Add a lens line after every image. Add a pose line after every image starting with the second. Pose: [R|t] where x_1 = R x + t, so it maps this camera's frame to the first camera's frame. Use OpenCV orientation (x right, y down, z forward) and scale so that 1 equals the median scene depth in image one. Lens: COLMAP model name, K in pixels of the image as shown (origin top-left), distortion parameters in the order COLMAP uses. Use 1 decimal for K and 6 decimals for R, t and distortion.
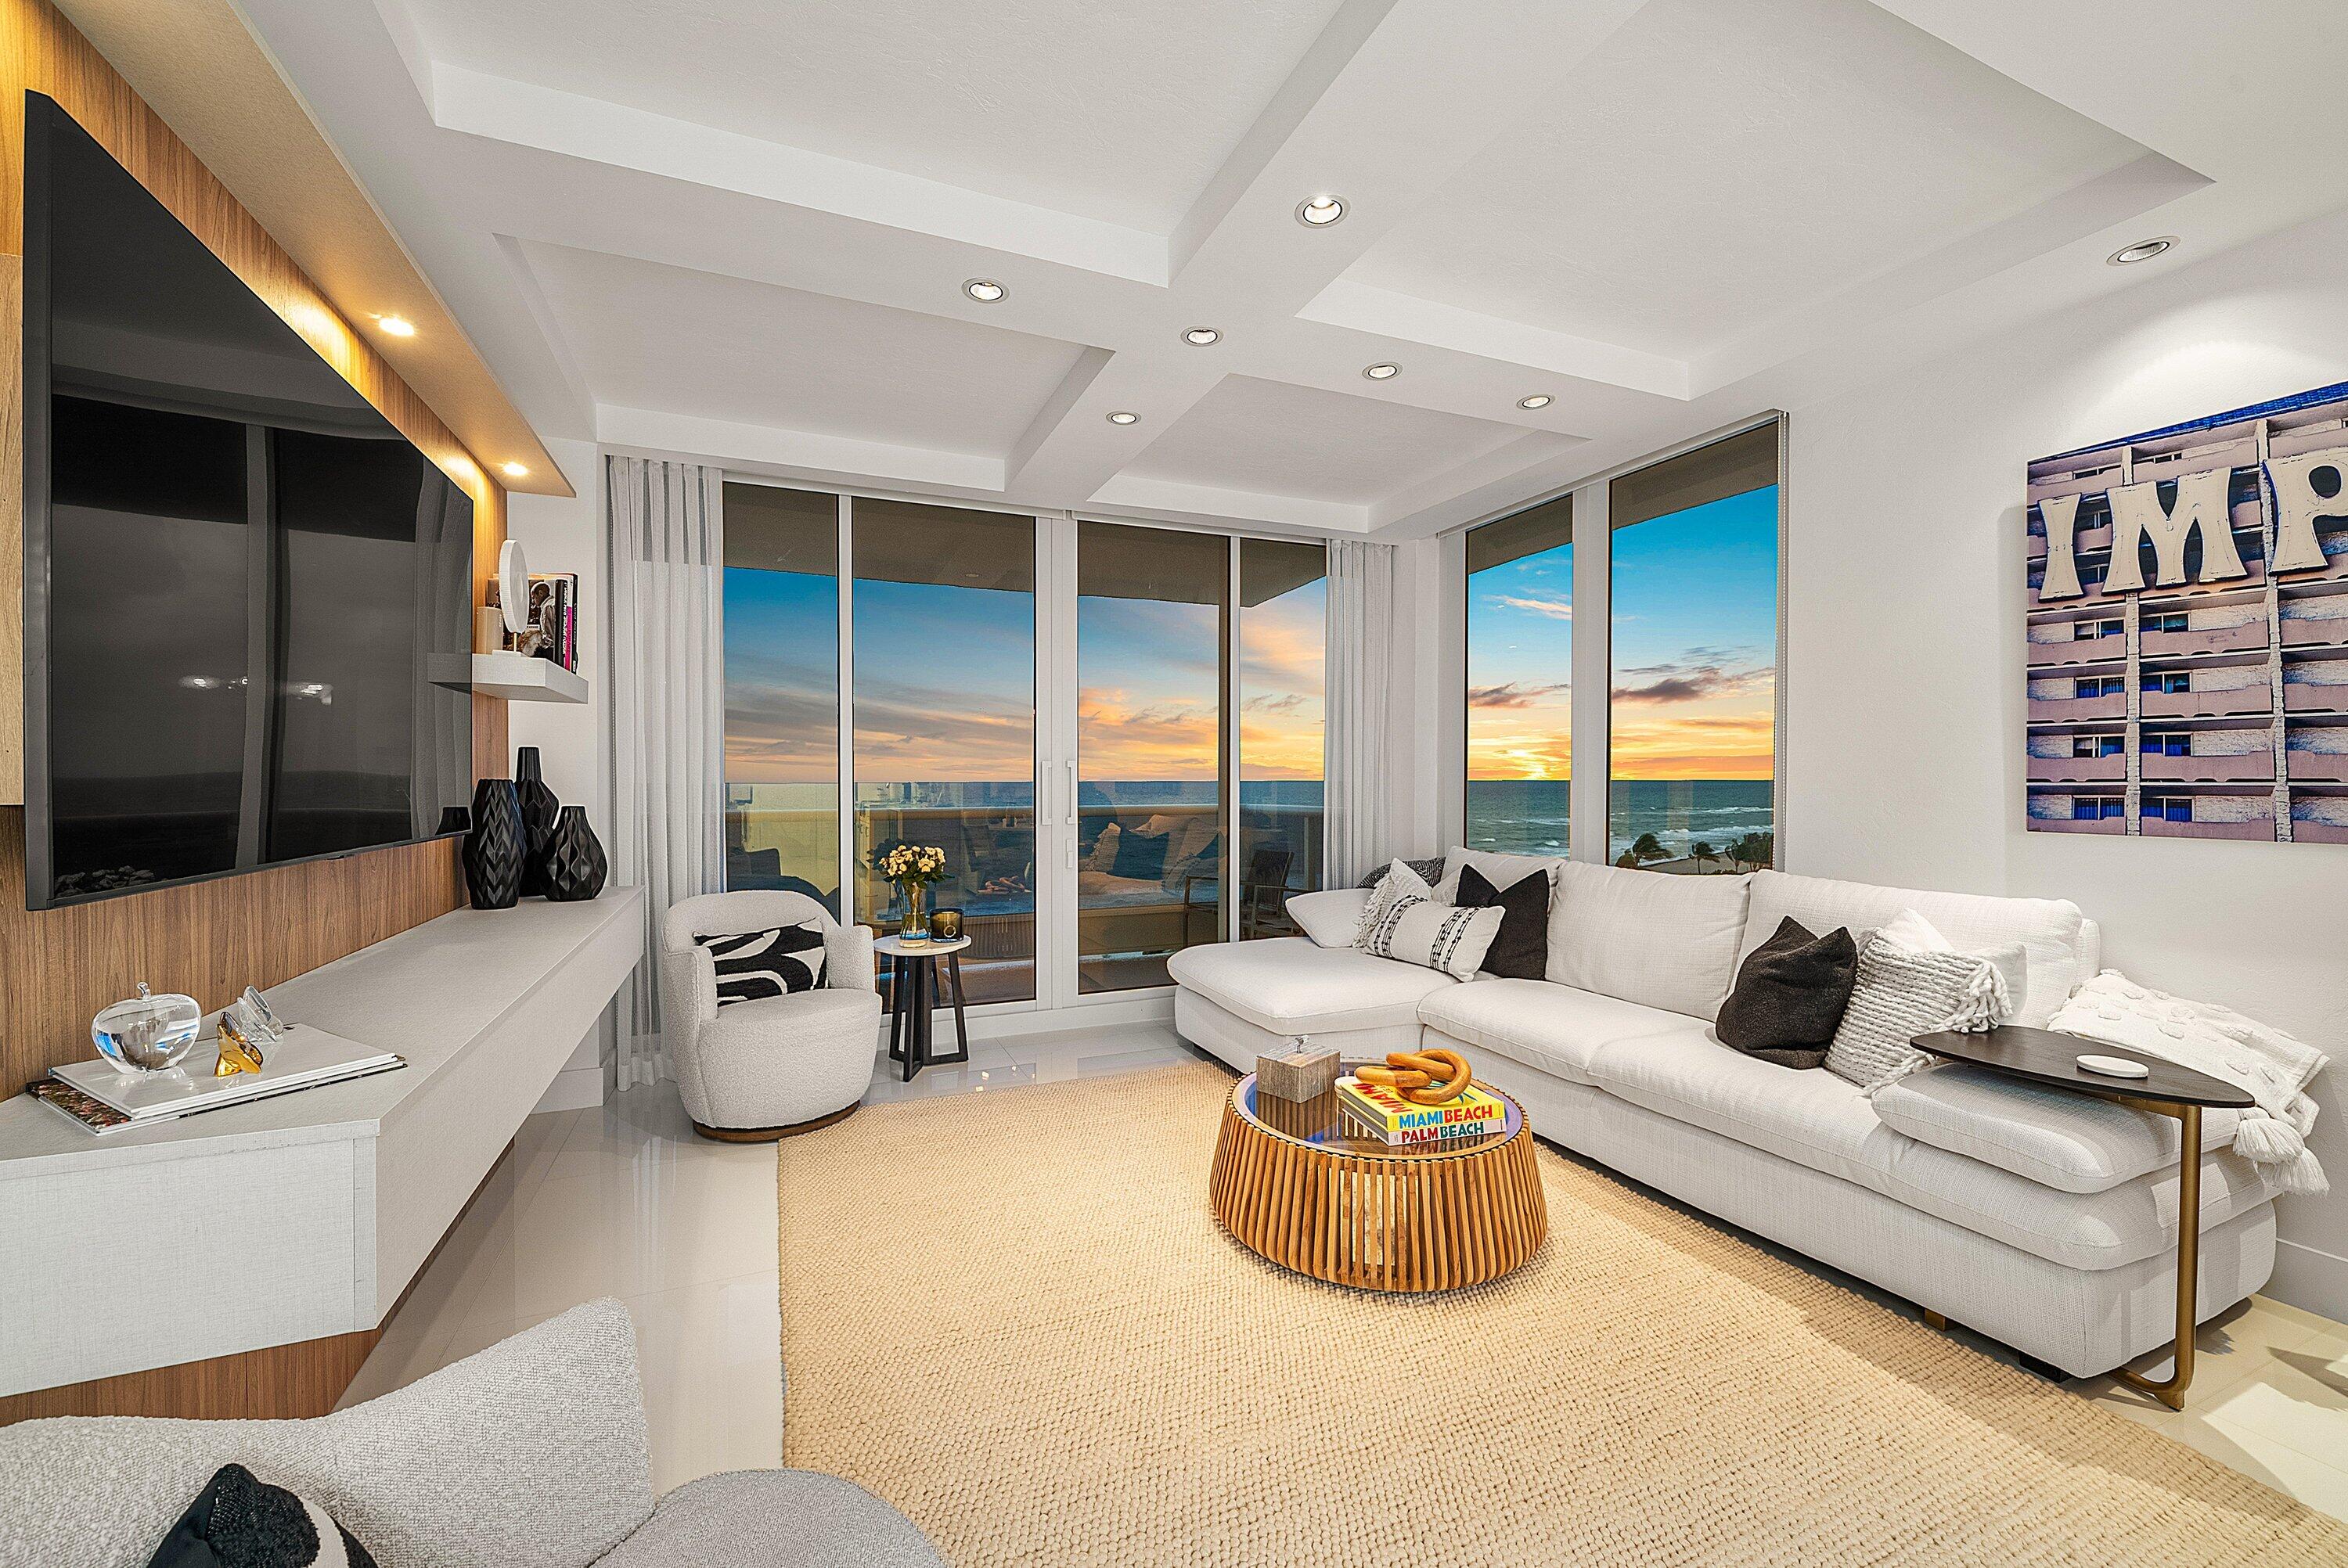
lens RADIAL K [[922.7, 0, 1171.7], [0, 922.7, 792.5], [0, 0, 1]] dist [-0.001107, 0.001132]
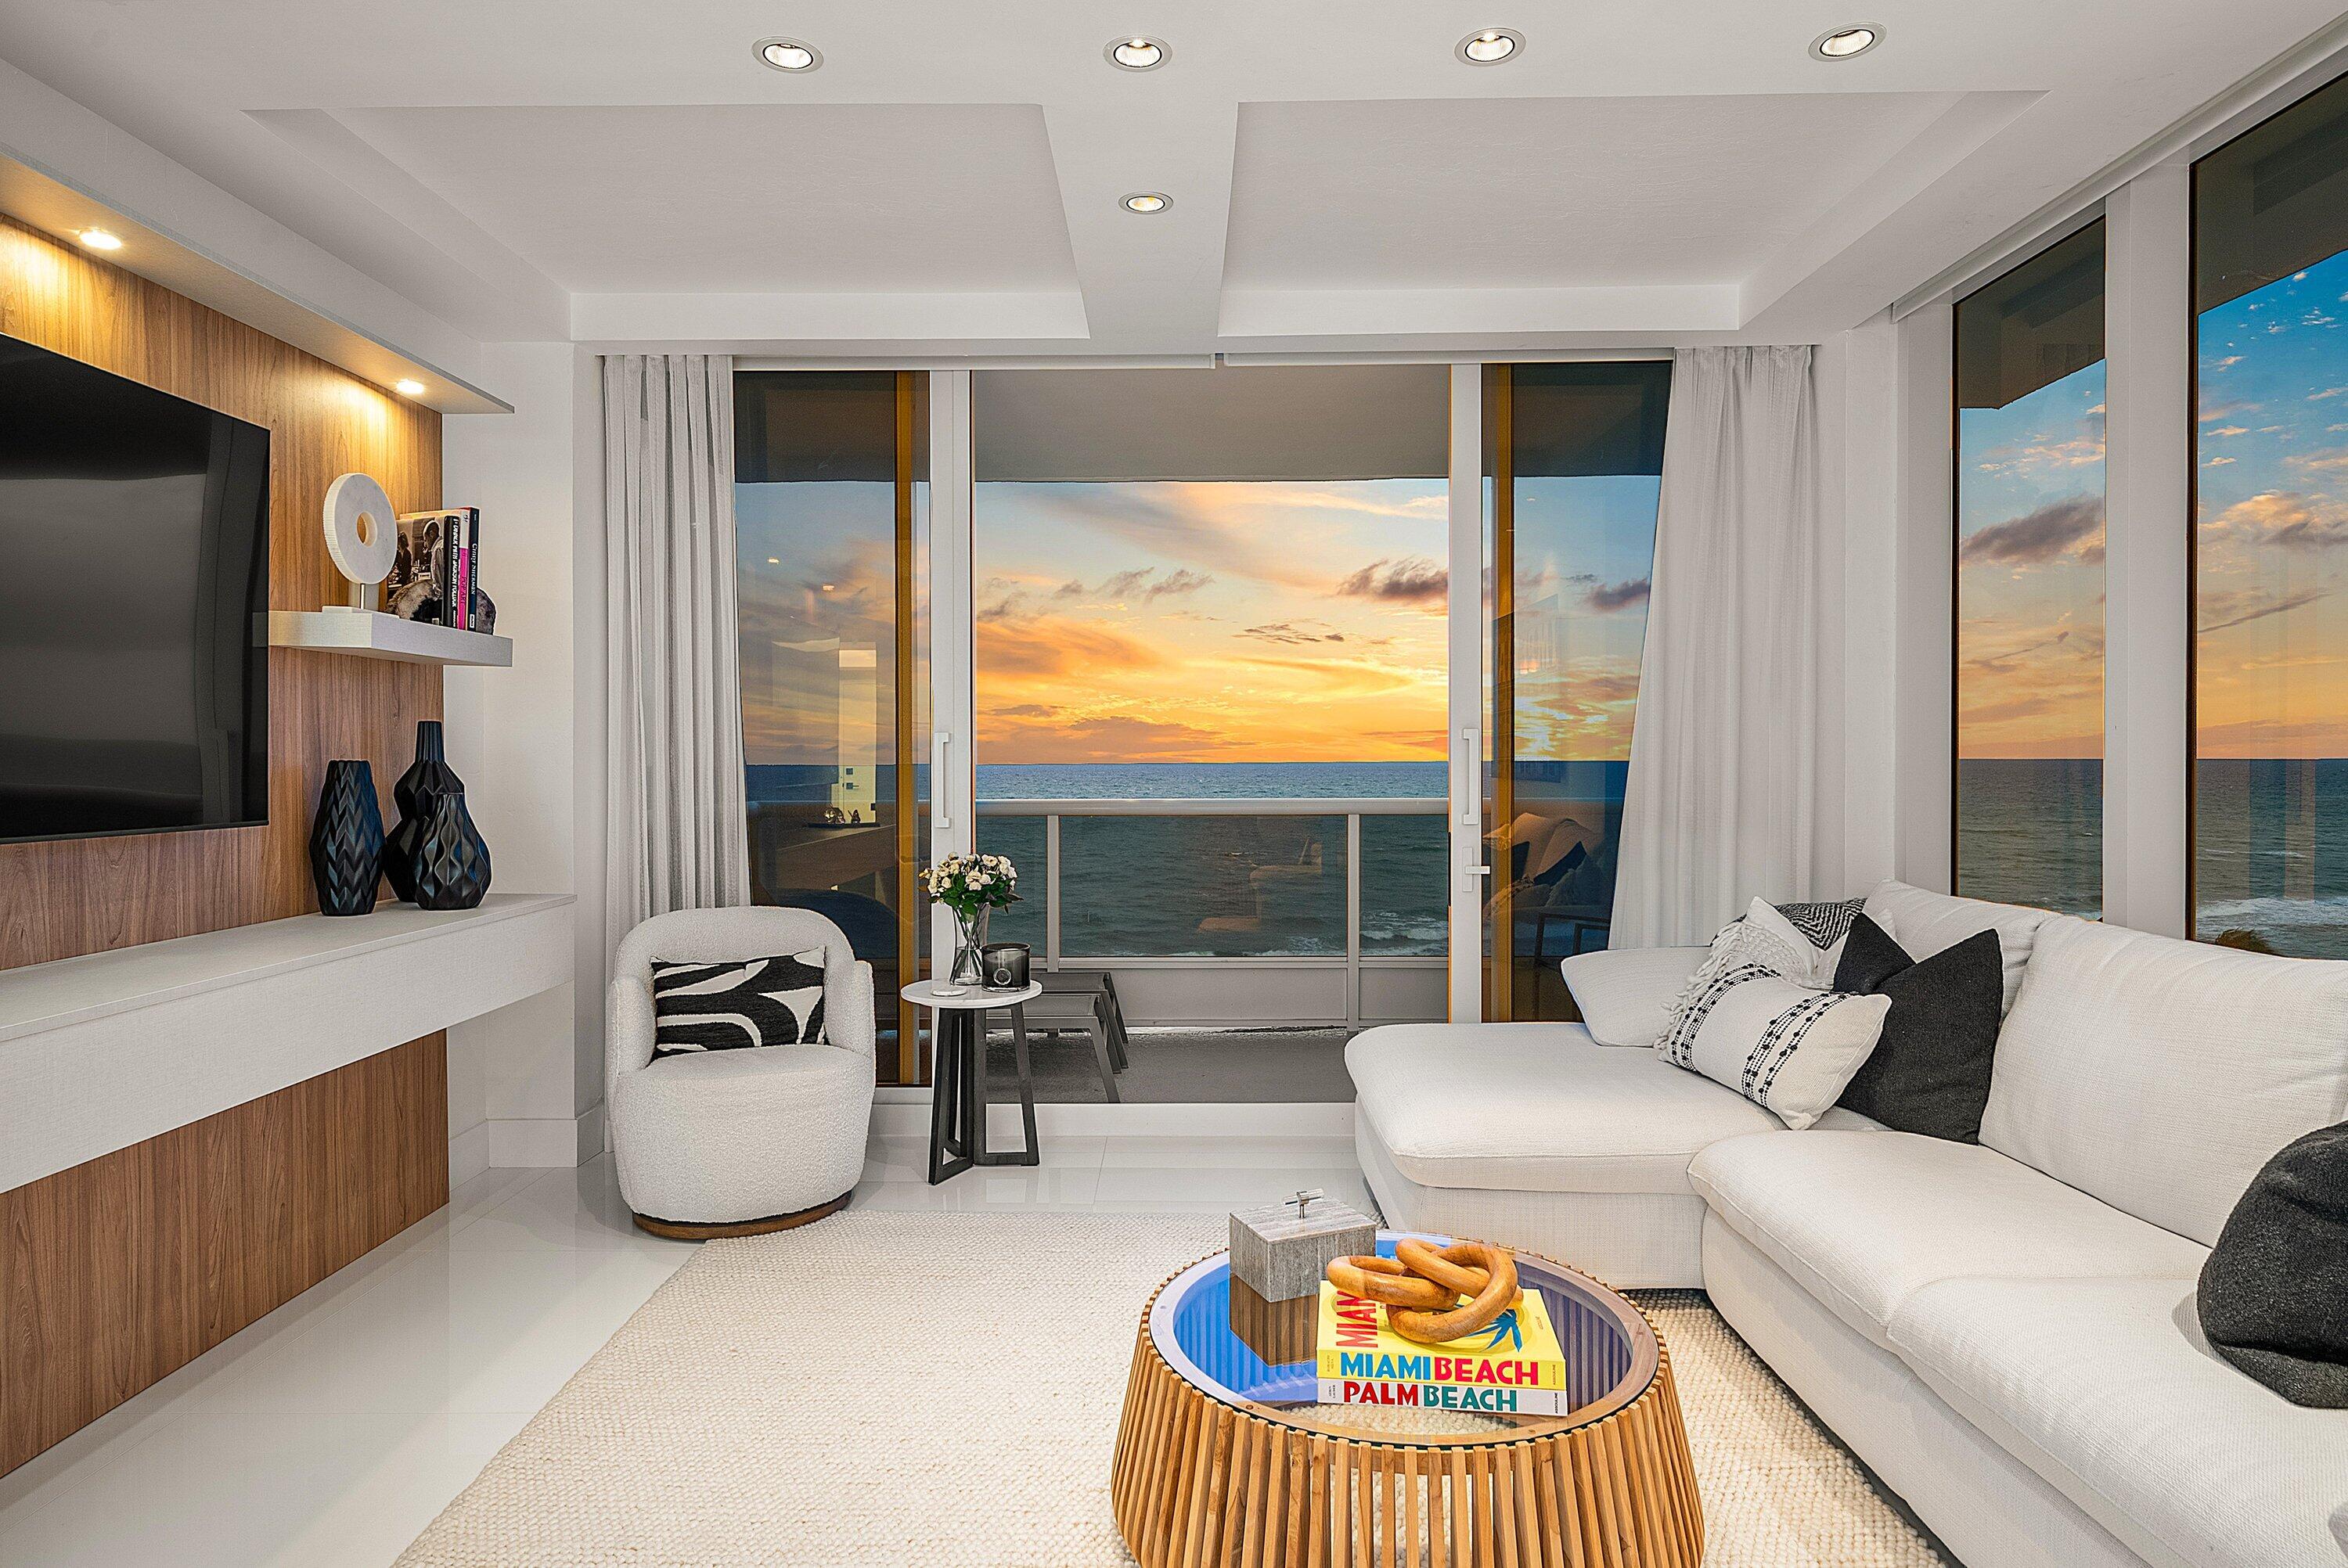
lens RADIAL K [[1346.9, 0, 1158.9], [0, 1346.9, 766.0], [0, 0, 1]] dist [-0.001966, 0.002883]
pose [[0.916999, 0.000917, -0.398888, 0.314126], [-0.003720, 0.999974, -0.006253, -0.003260], [0.398871, 0.007218, 0.916978, 0.127371]]
